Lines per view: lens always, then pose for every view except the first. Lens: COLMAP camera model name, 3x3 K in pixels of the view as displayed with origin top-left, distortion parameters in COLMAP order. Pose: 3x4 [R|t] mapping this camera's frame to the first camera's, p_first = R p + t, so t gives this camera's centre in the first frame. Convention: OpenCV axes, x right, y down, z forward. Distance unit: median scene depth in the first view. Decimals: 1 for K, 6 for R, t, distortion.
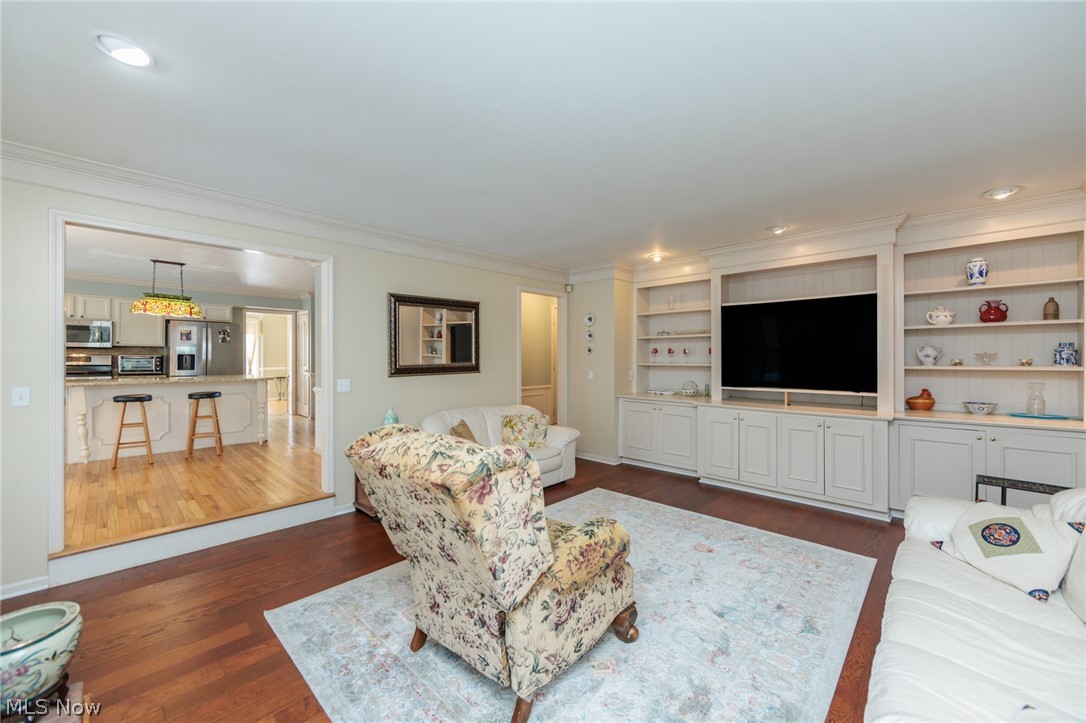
lens RADIAL K [[425.3, 0, 545.7], [0, 425.3, 357.1], [0, 0, 1]] dist [-0.002331, -0.000373]
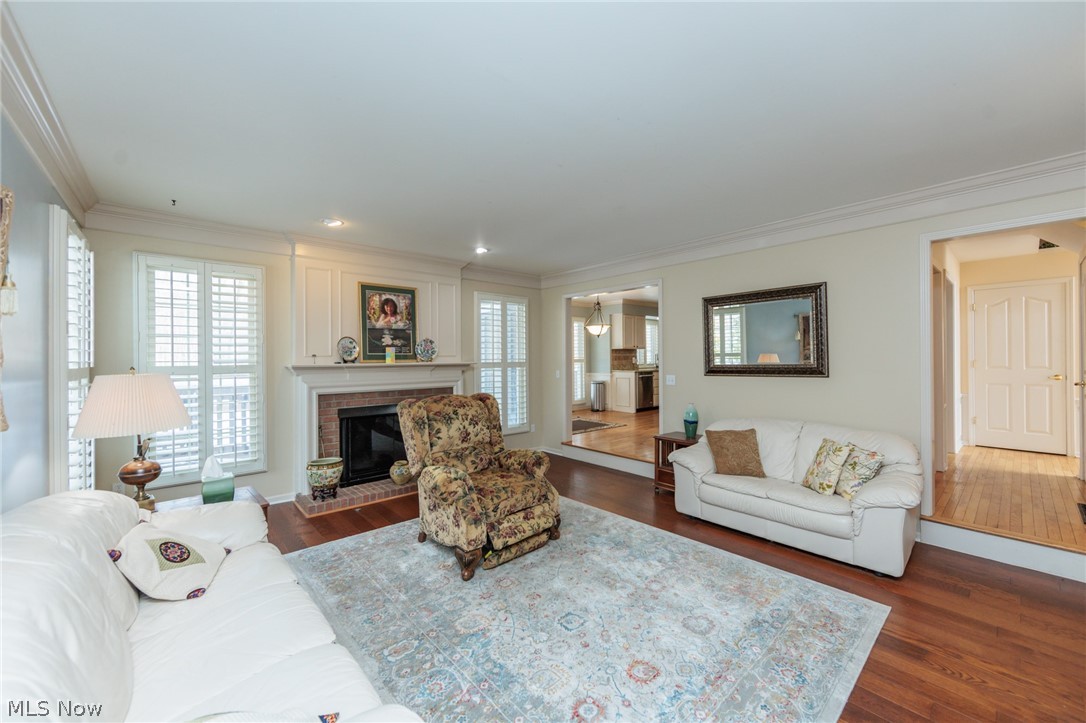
lens RADIAL K [[425.3, 0, 545.9], [0, 425.3, 359.2], [0, 0, 1]] dist [-0.002331, -0.000373]
pose [[-0.078539, 0.000738, -0.996911, 0.898811], [0.003937, 0.999992, 0.000430, 0.004271], [0.996903, -0.003891, -0.078541, 0.830749]]
